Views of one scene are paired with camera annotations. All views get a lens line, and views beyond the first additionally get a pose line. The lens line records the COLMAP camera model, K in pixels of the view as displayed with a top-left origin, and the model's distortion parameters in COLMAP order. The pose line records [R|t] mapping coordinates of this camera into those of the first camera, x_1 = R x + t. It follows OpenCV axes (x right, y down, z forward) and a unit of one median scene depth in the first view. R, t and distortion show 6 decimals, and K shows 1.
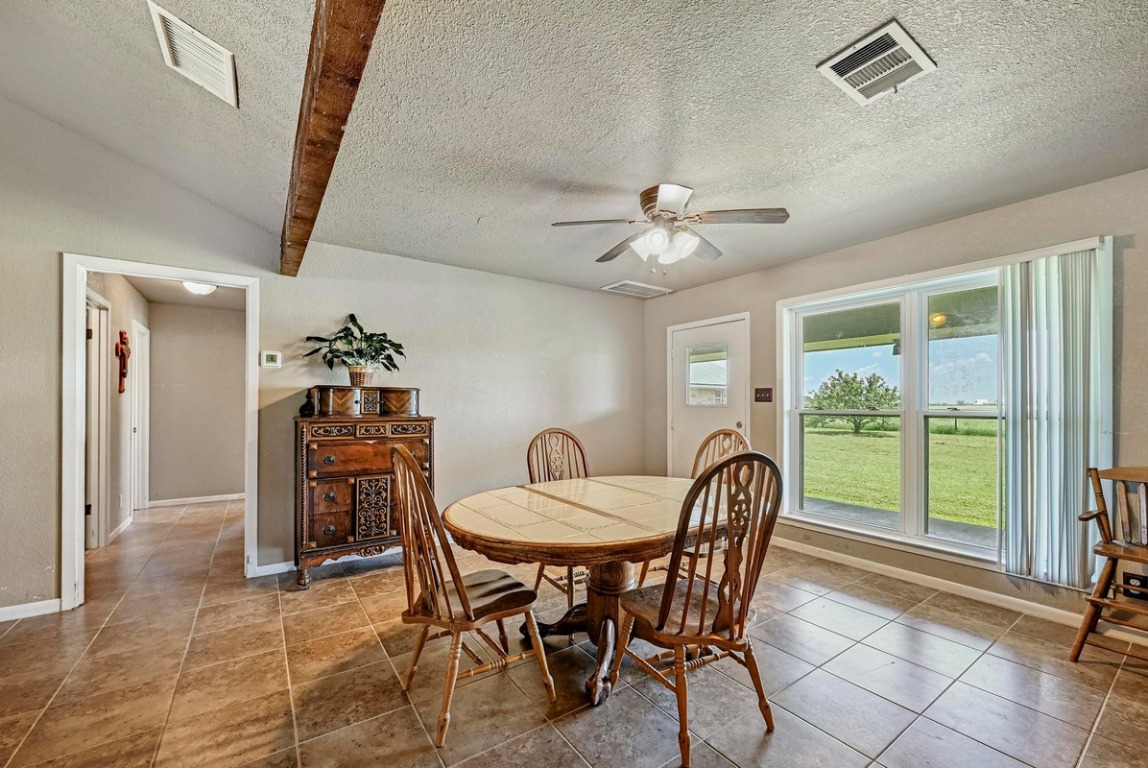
lens RADIAL K [[455.5, 0, 575.8], [0, 455.5, 398.8], [0, 0, 1]] dist [-0.000187, 0.000083]
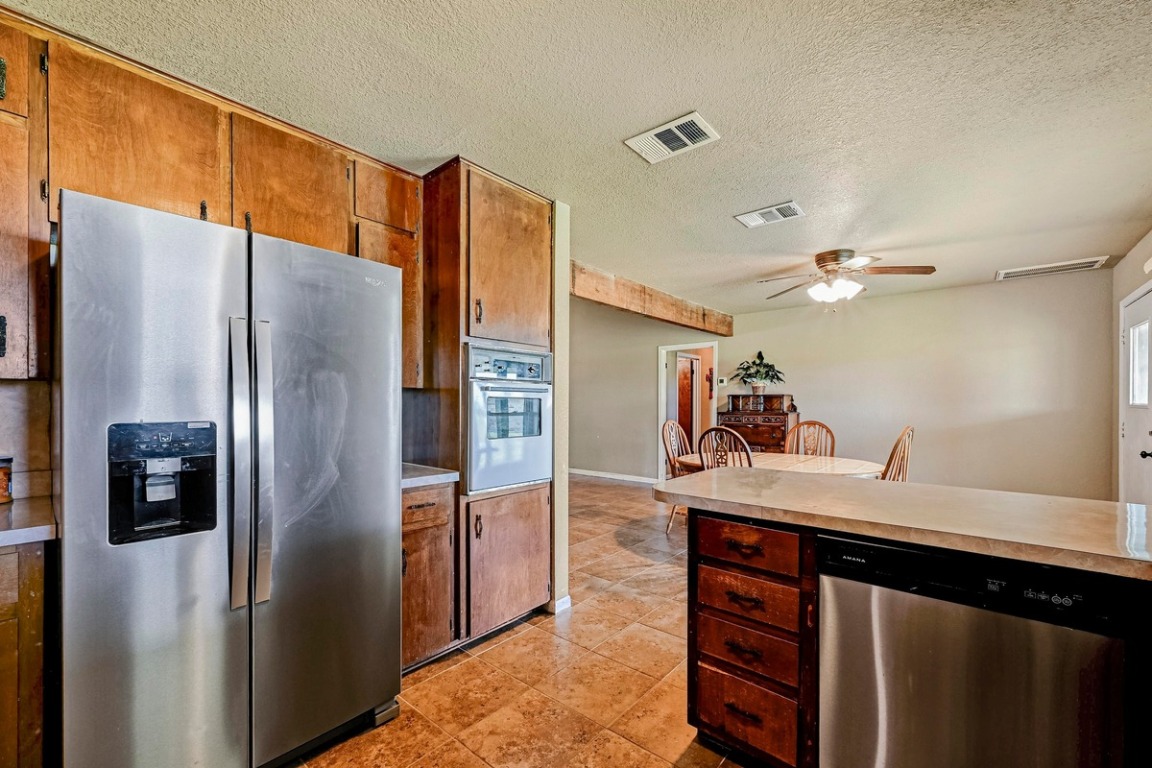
lens RADIAL K [[474.1, 0, 578.2], [0, 474.1, 407.3], [0, 0, 1]] dist [-0.000655, -0.000002]
pose [[0.254254, 0.006252, -0.967117, 1.090676], [0.005848, 0.999951, 0.008002, 0.003896], [0.967120, -0.007691, 0.254205, -0.111611]]
